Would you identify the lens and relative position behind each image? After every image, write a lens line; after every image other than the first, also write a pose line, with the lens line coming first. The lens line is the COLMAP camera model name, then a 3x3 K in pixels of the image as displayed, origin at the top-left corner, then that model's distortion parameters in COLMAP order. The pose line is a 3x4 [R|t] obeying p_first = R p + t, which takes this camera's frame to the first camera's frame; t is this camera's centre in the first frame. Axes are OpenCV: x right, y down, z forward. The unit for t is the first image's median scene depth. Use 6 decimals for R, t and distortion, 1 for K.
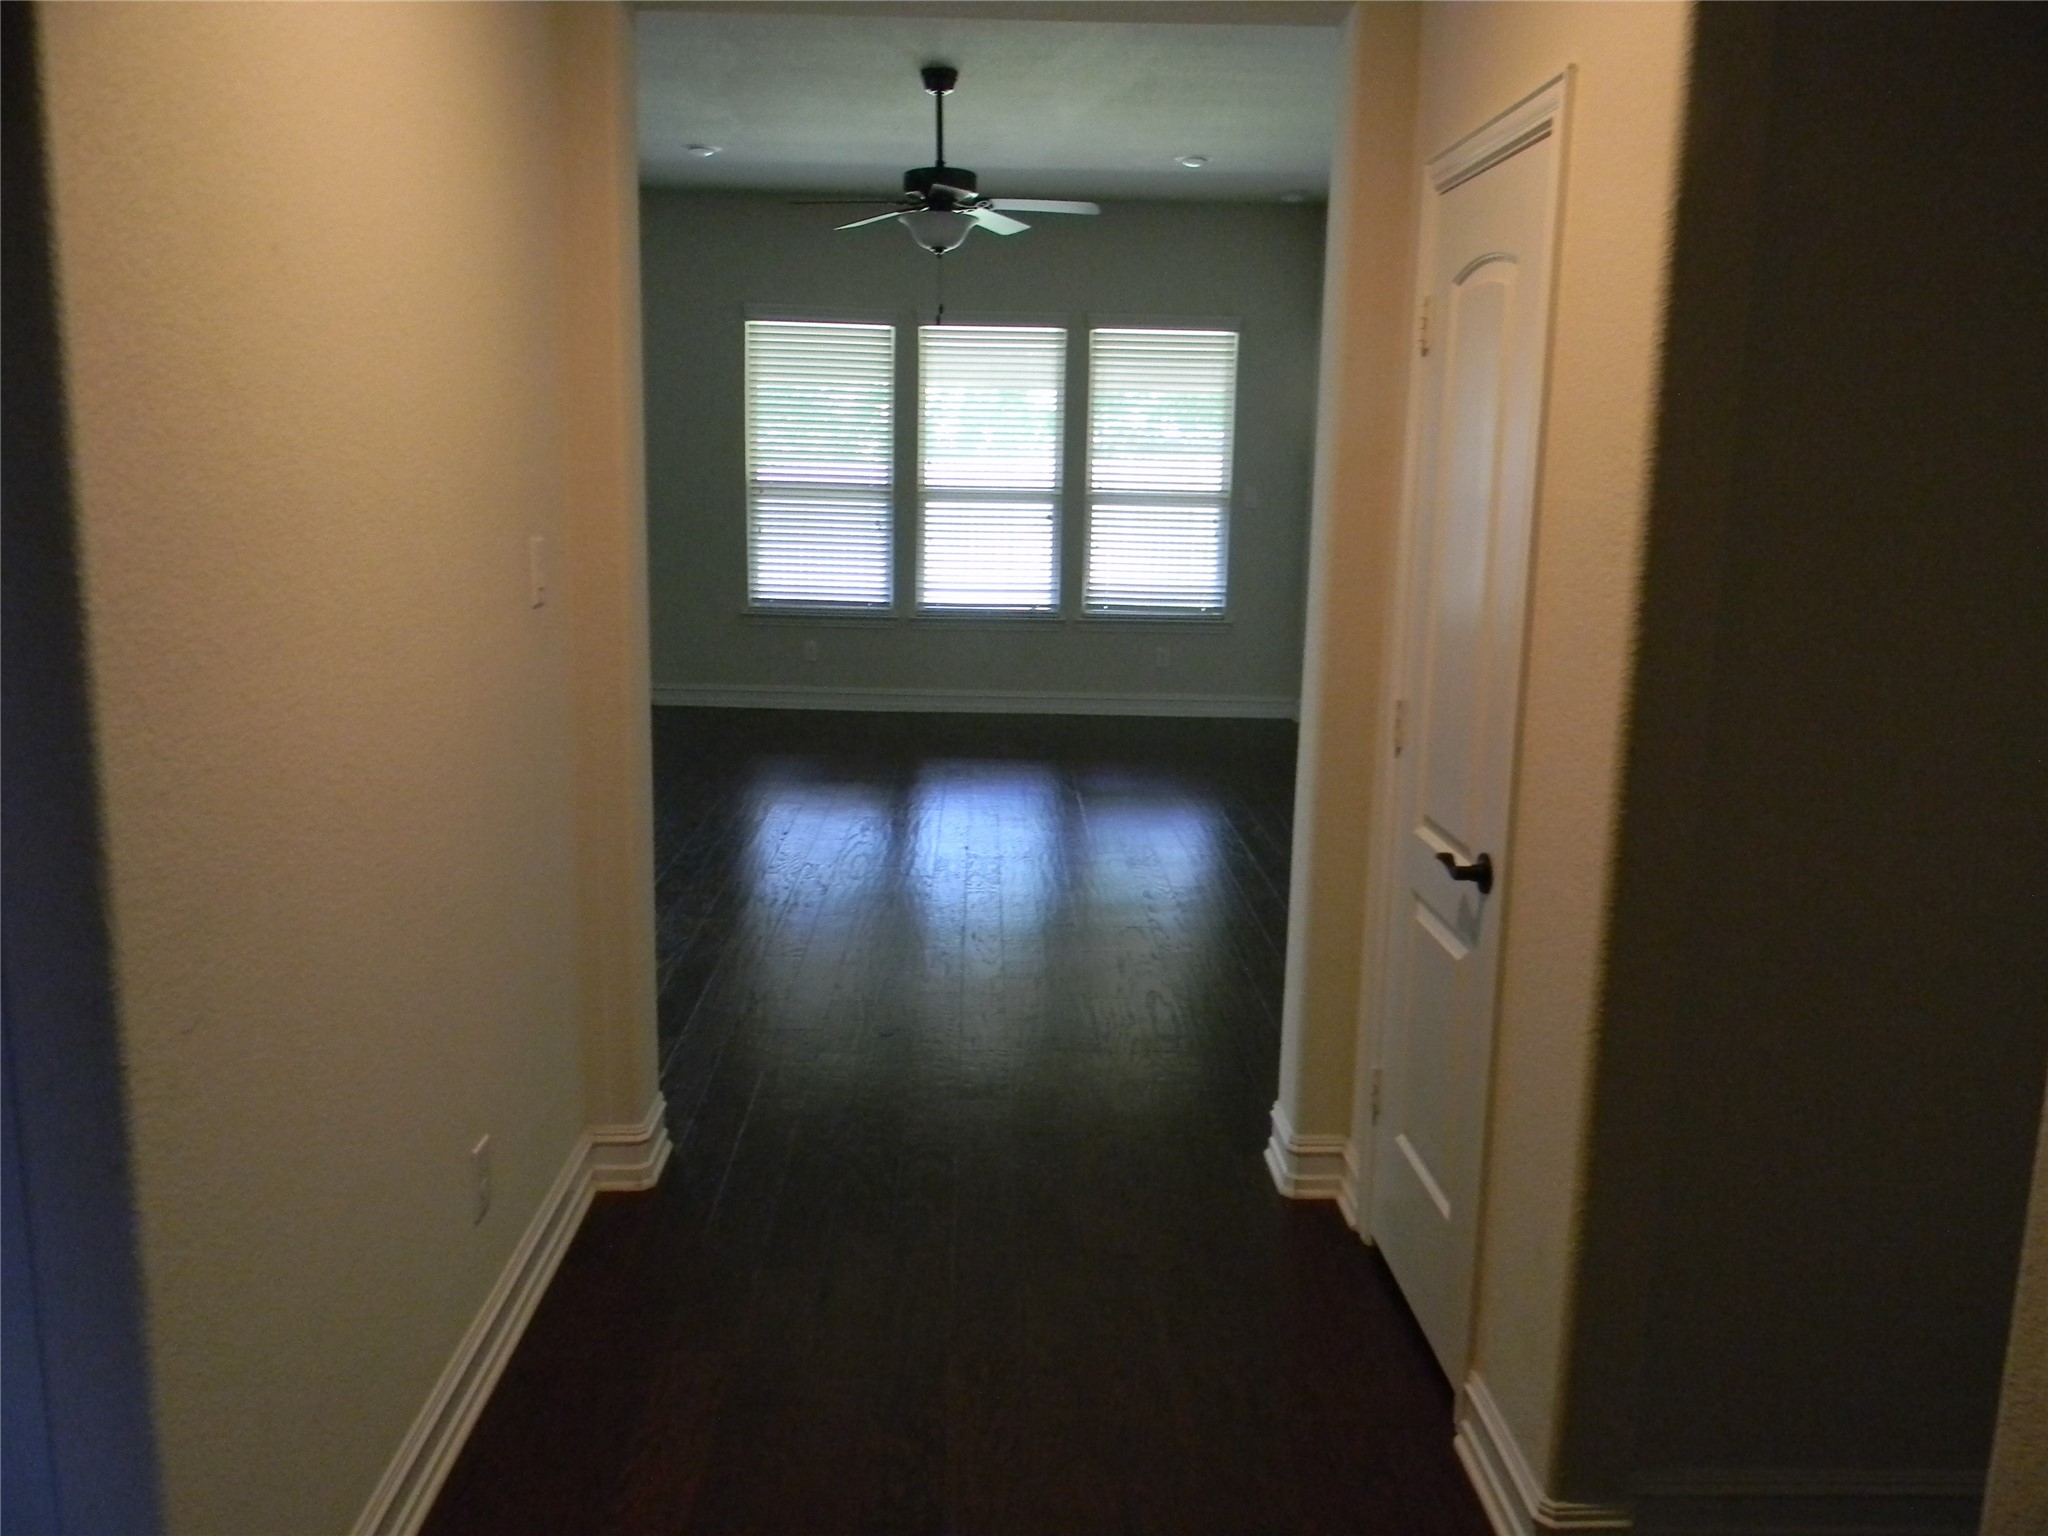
lens RADIAL K [[1655.3, 0, 1012.7], [0, 1655.3, 771.9], [0, 0, 1]] dist [0.007720, 0.013623]
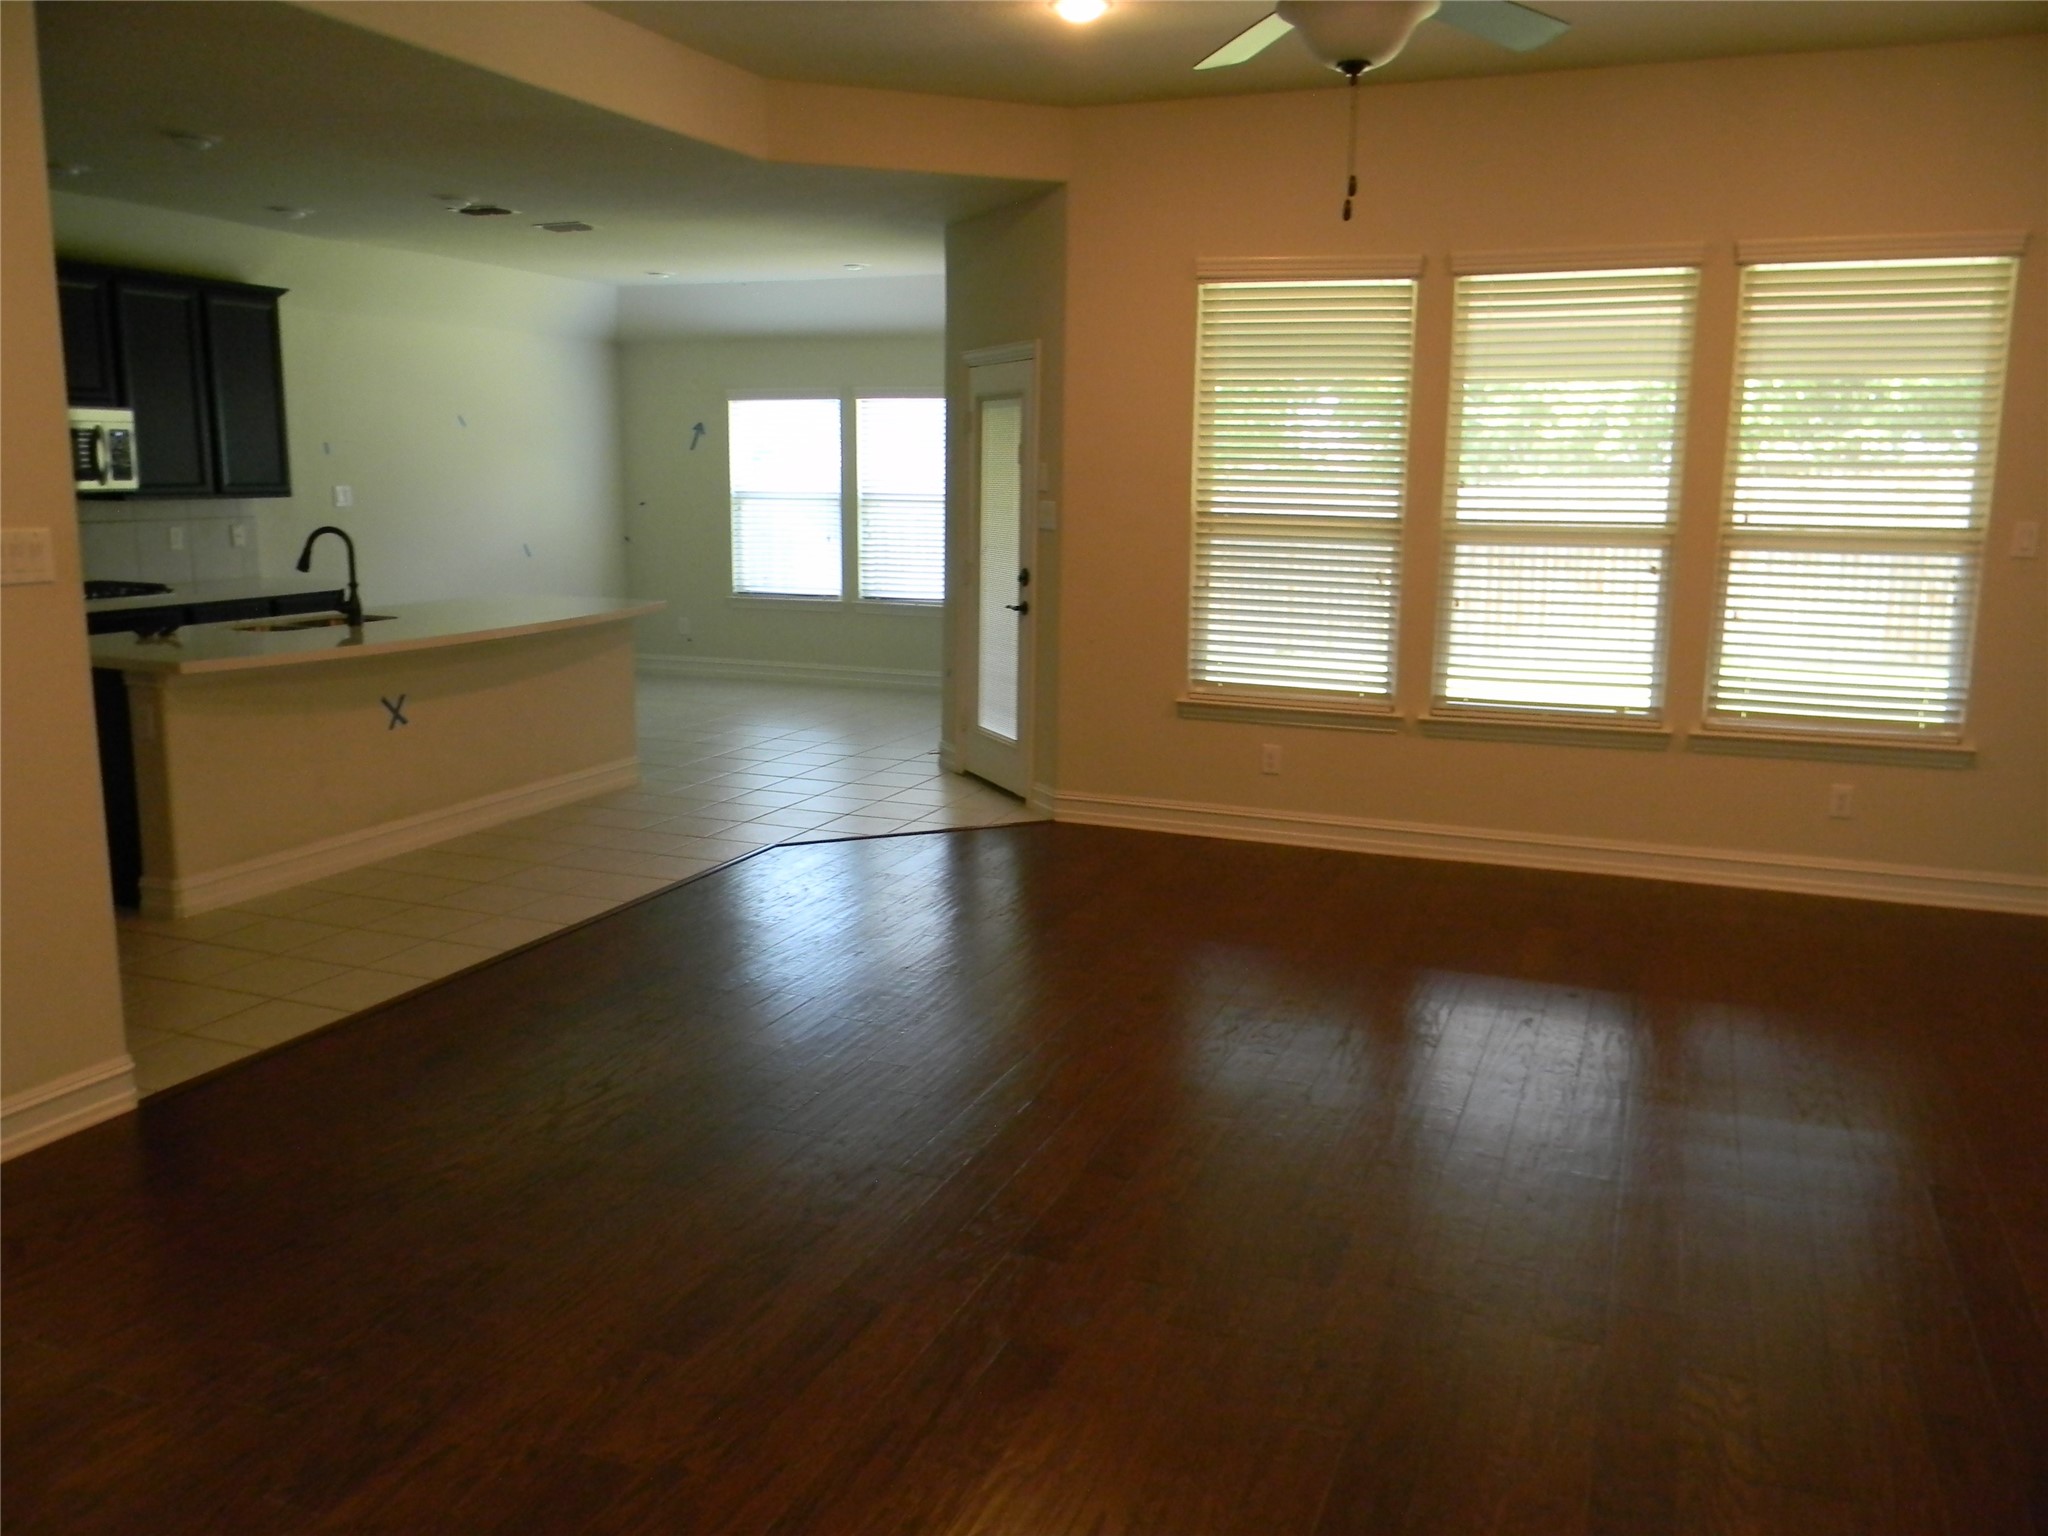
lens RADIAL K [[1655.3, 0, 1029.1], [0, 1655.3, 764.7], [0, 0, 1]] dist [0.007720, 0.013623]
pose [[0.925172, 0.055902, -0.375408, 0.042939], [-0.062685, 0.998016, -0.005870, -0.060989], [0.374335, 0.028963, 0.926841, 0.325940]]
